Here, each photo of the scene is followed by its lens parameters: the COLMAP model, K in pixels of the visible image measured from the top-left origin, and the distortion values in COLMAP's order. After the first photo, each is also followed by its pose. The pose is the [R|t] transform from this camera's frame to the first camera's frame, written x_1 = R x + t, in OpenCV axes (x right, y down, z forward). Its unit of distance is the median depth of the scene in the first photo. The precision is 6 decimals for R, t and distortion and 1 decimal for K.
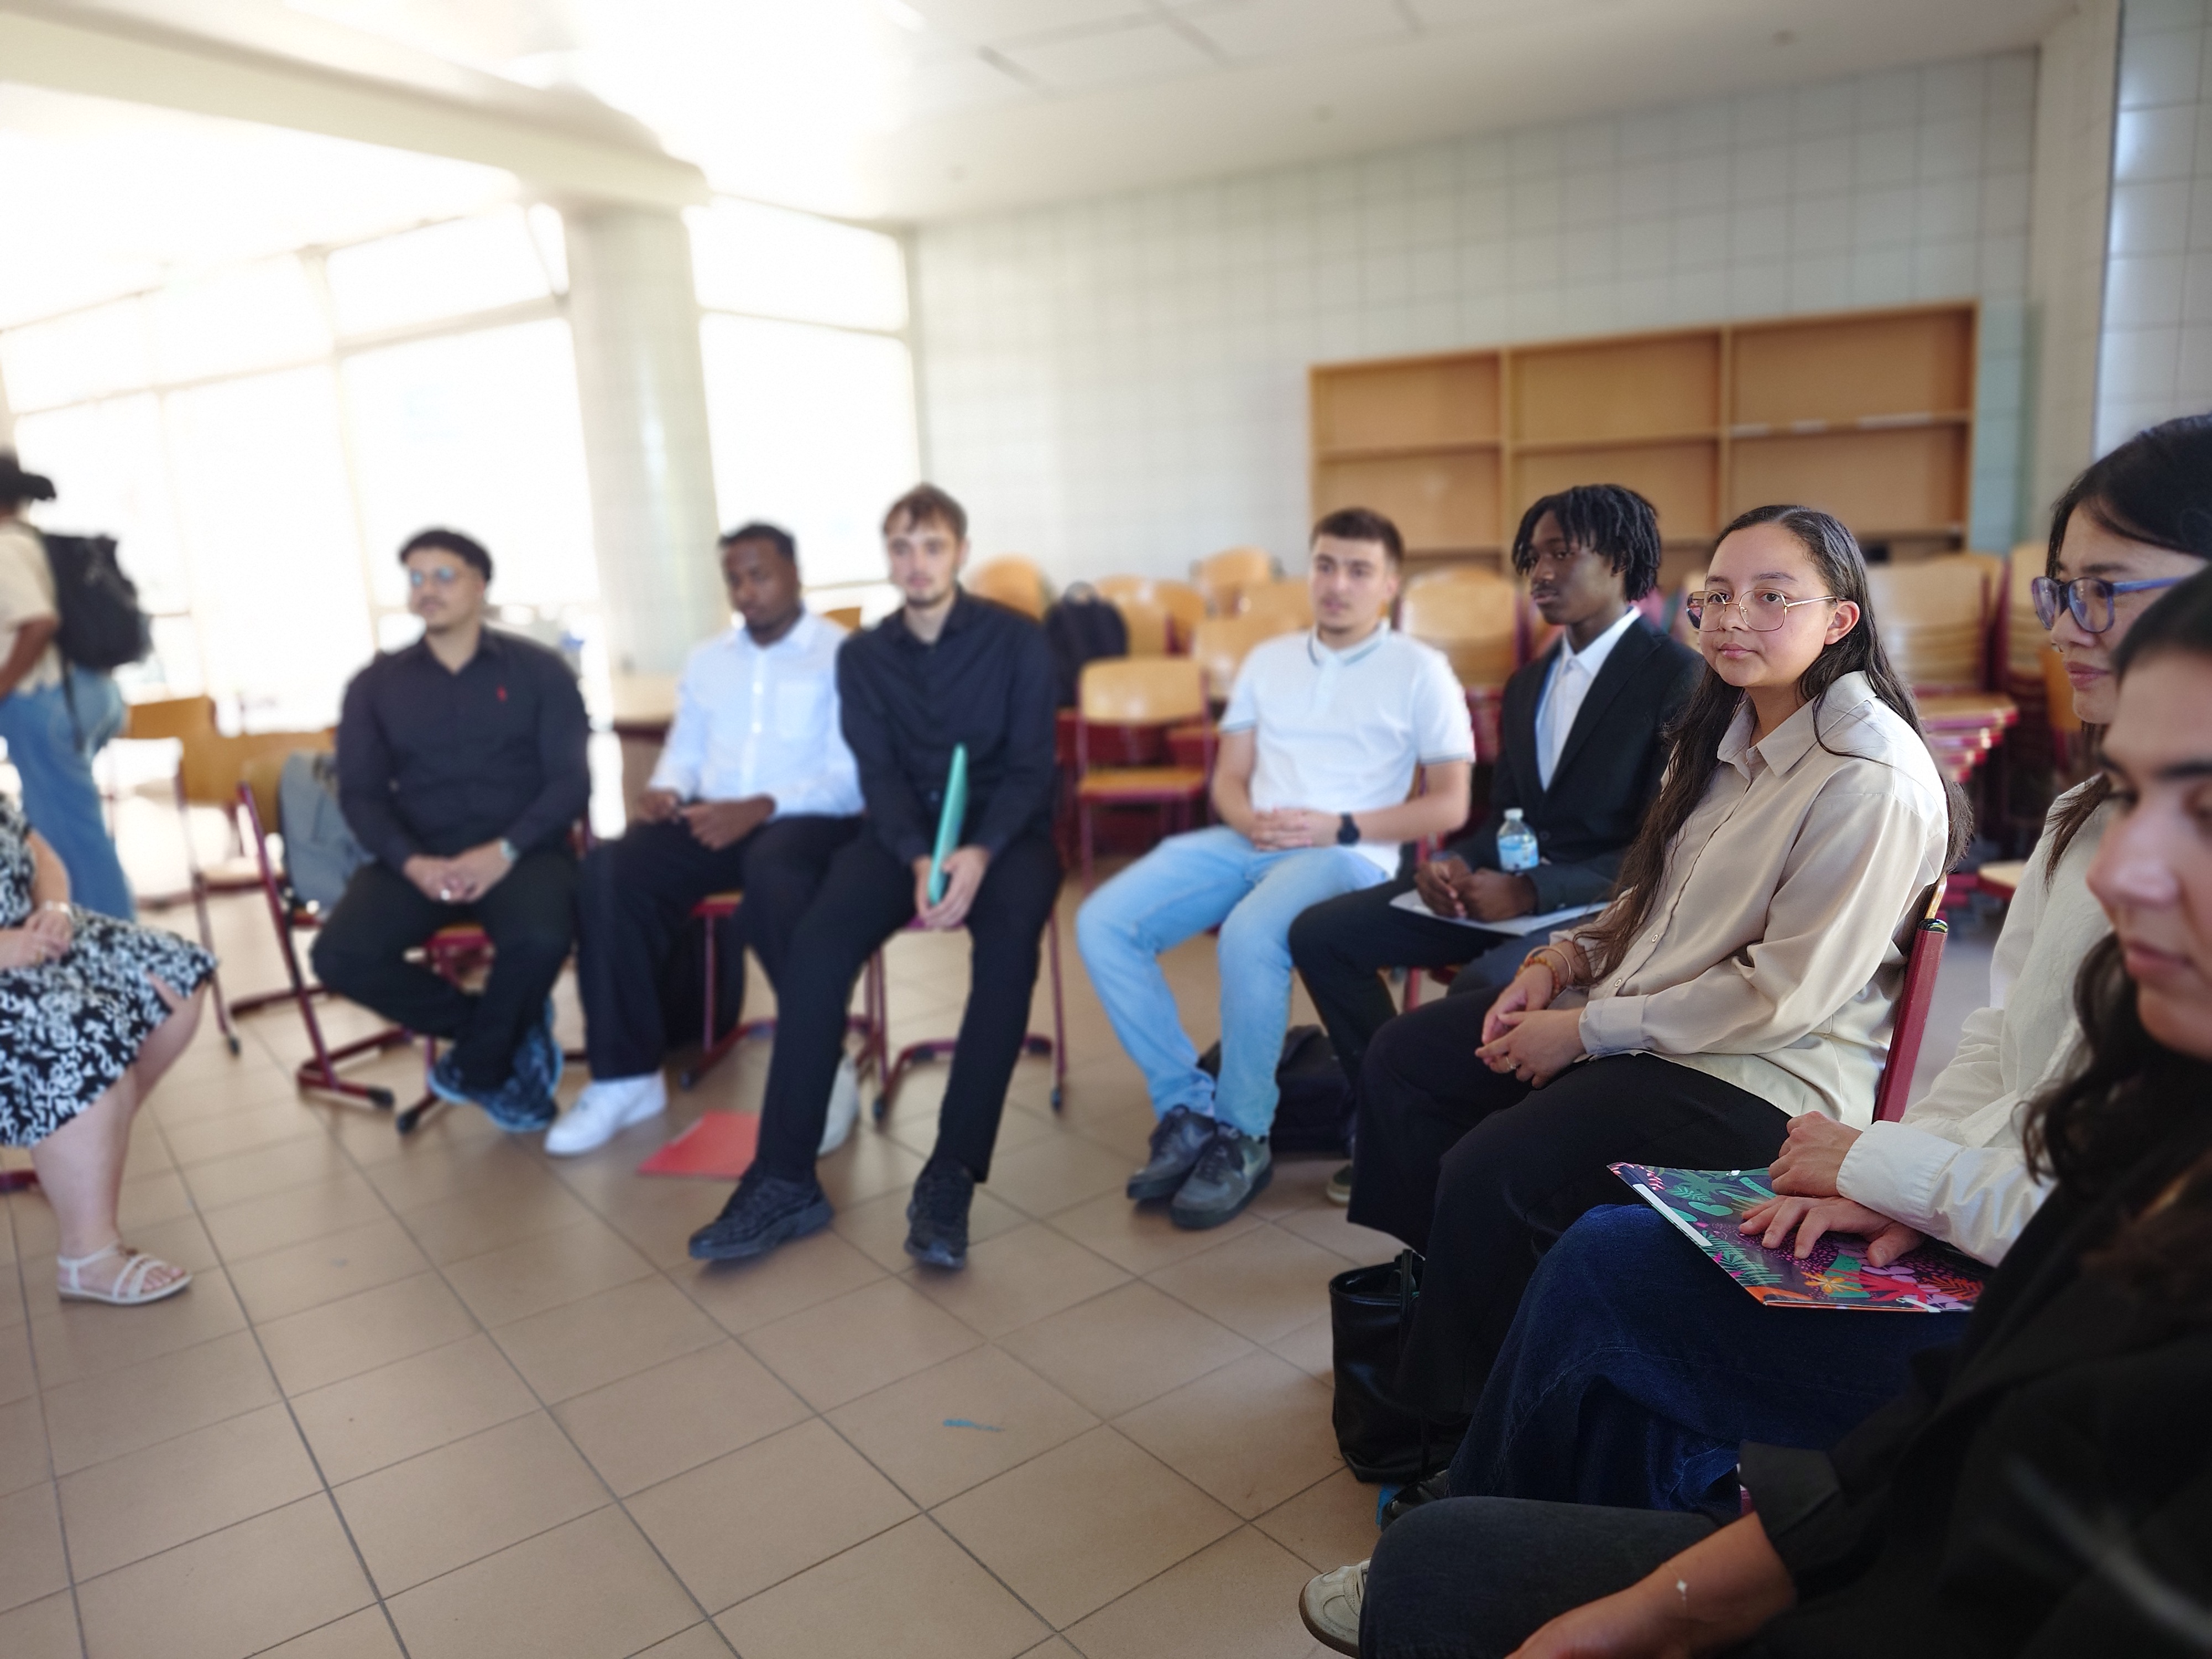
lens RADIAL K [[1583.7, 0, 1105.8], [0, 1583.7, 789.3], [0, 0, 1]] dist [-0.002928, 0.002104]
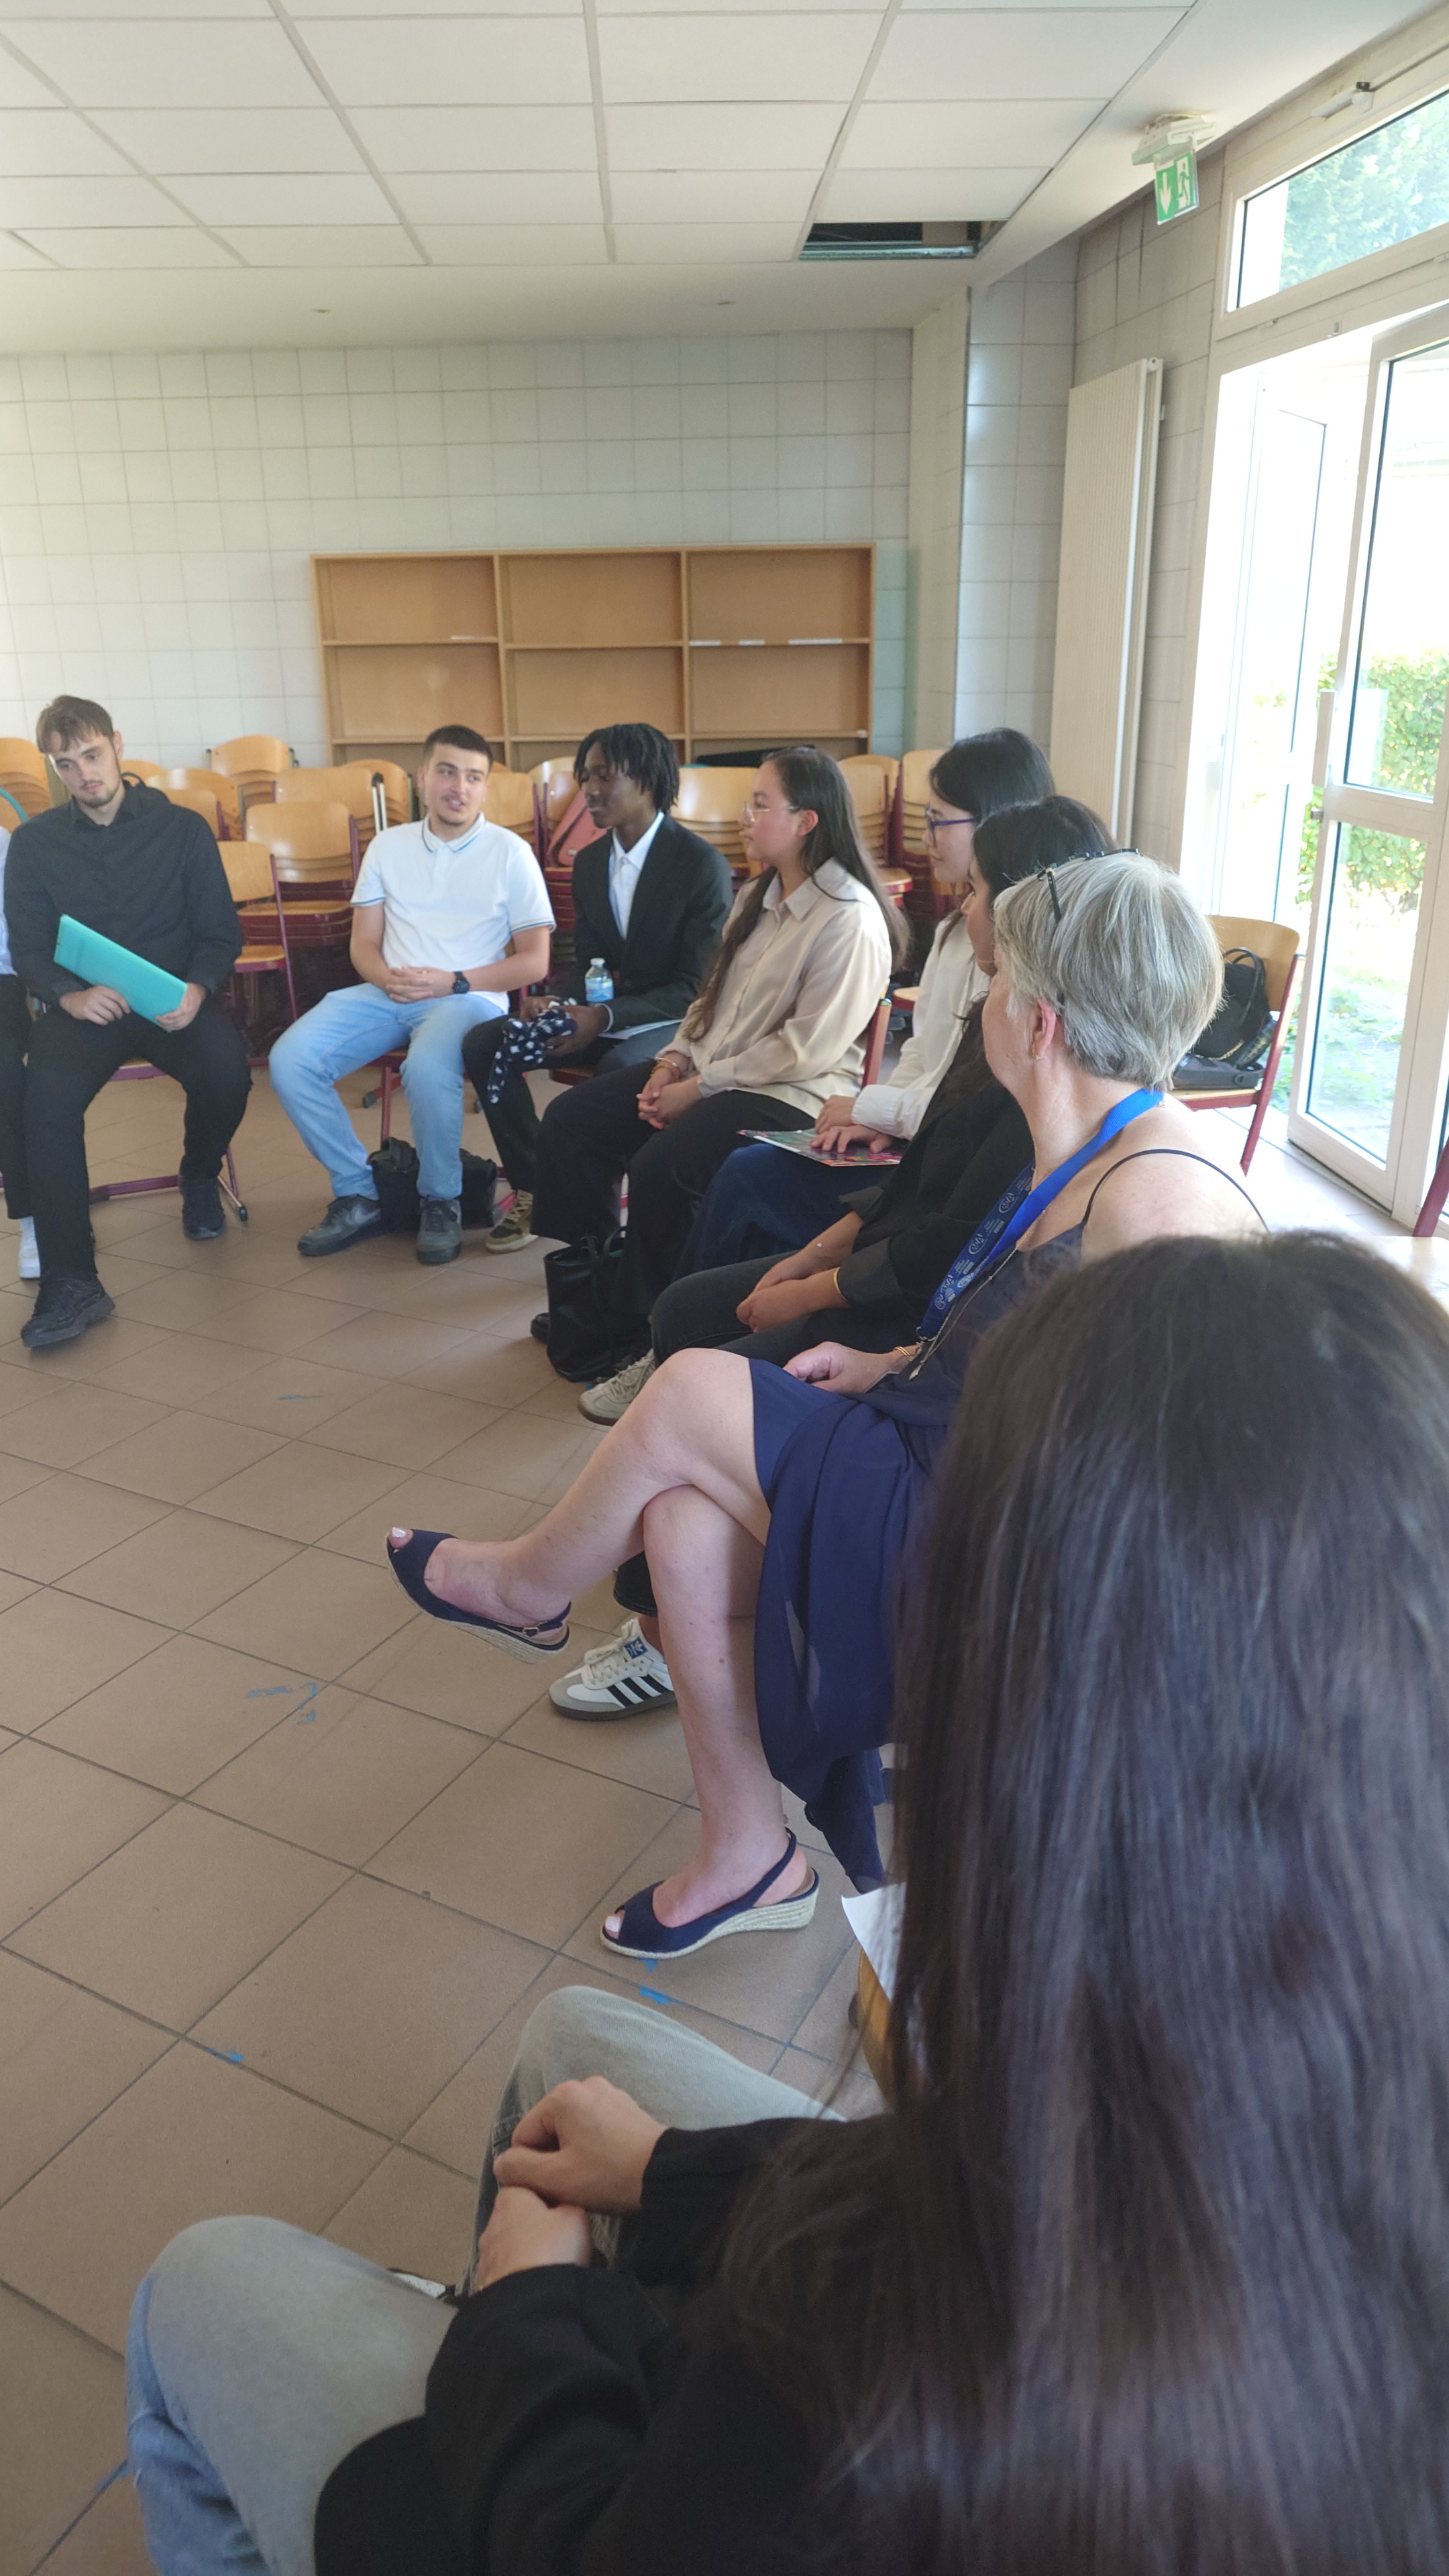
lens RADIAL K [[1695.2, 0, 724.5], [0, 1695.2, 1288.0], [0, 0, 1]] dist [-0.002614, 0.000621]
pose [[0.910565, -0.109986, 0.398464, -0.228198], [0.038015, 0.982148, 0.184227, 0.023823], [-0.411614, -0.152603, 0.898491, -0.359938]]
